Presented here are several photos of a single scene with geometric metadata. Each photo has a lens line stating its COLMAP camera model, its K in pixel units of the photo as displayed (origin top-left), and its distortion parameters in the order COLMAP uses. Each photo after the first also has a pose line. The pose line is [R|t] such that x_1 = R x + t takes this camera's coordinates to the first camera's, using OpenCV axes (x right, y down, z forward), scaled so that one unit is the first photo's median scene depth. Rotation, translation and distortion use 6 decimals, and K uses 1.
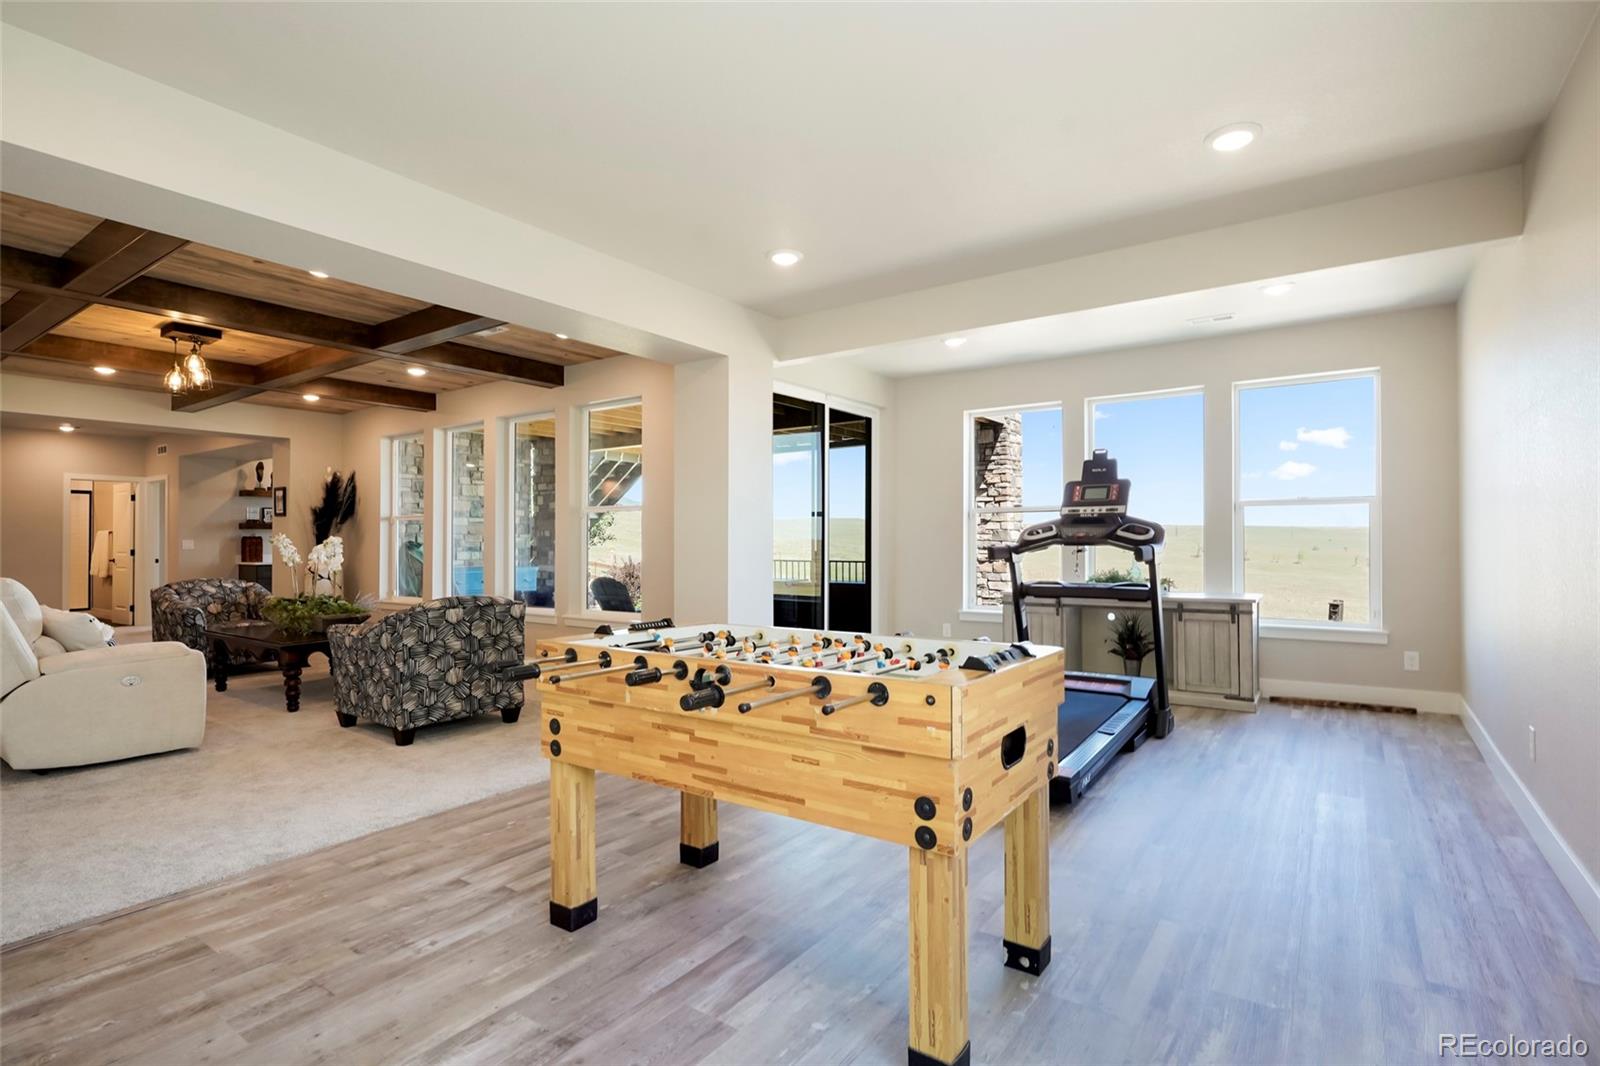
lens RADIAL K [[783.2, 0, 800.0], [0, 783.2, 533.0], [0, 0, 1]] dist [0.000635, 0.000194]
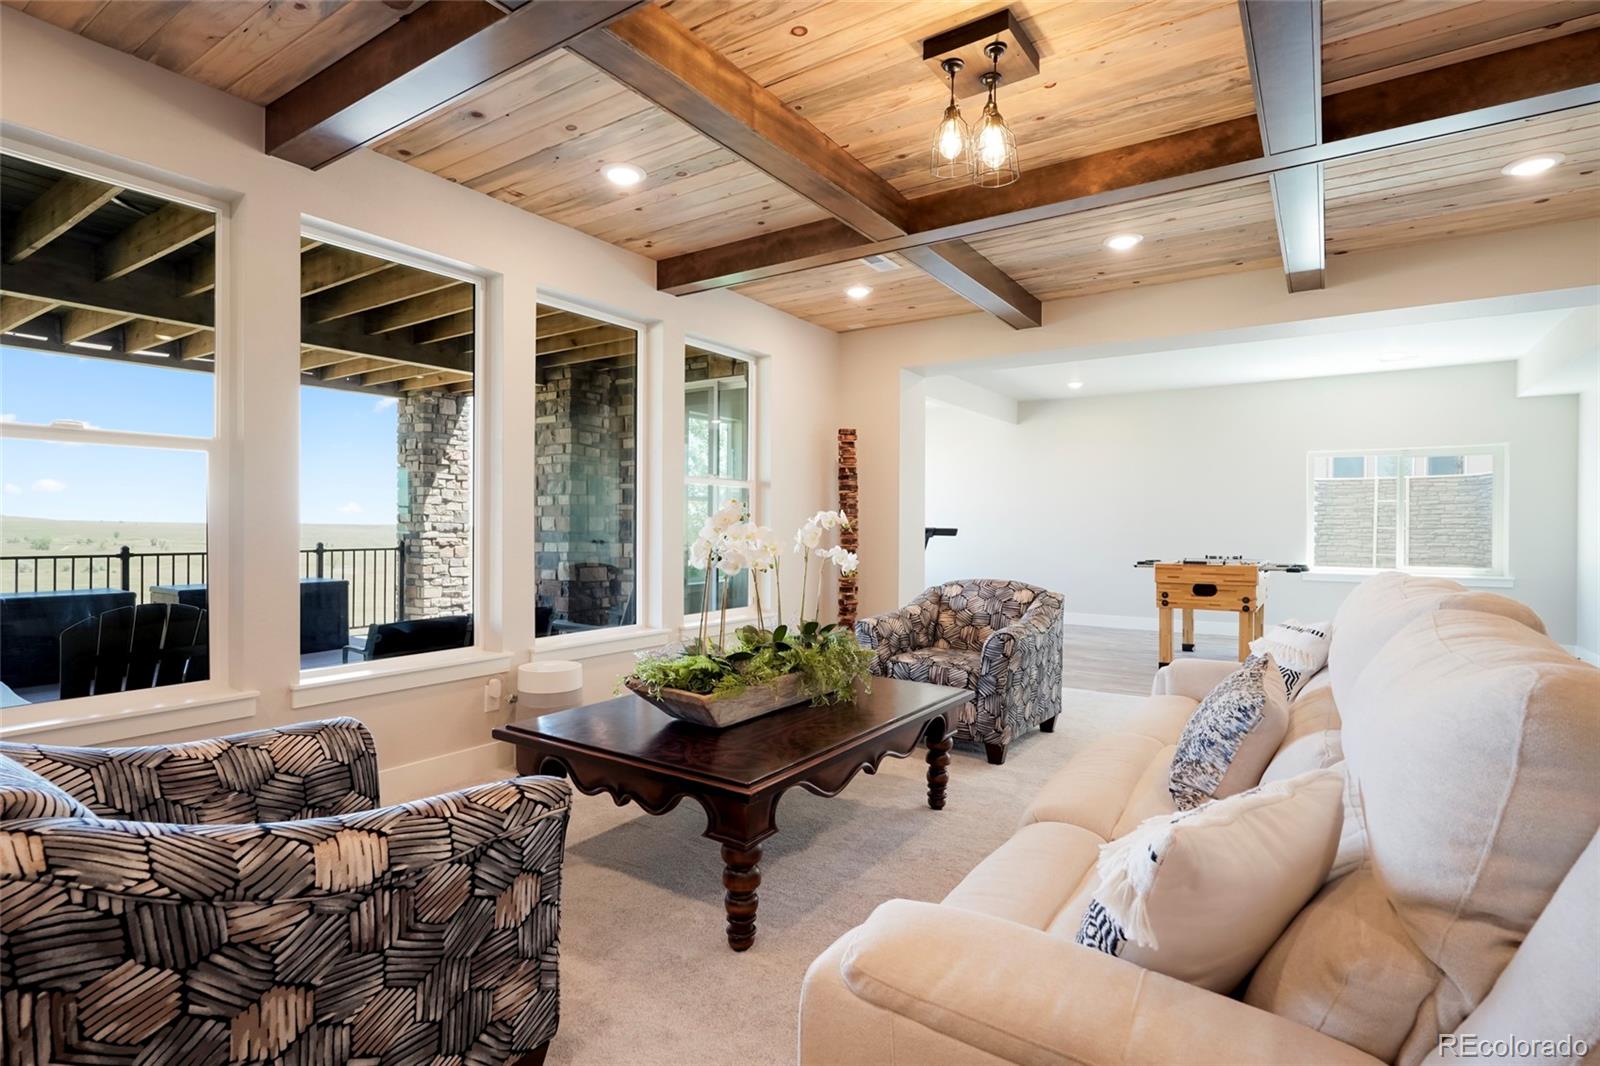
lens RADIAL K [[783.2, 0, 800.0], [0, 783.2, 533.0], [0, 0, 1]] dist [0.000635, 0.000194]
pose [[-0.015672, -0.004082, 0.999869, -0.670721], [-0.014289, 0.999890, 0.003858, 0.012173], [-0.999775, -0.014227, -0.015729, 0.612052]]
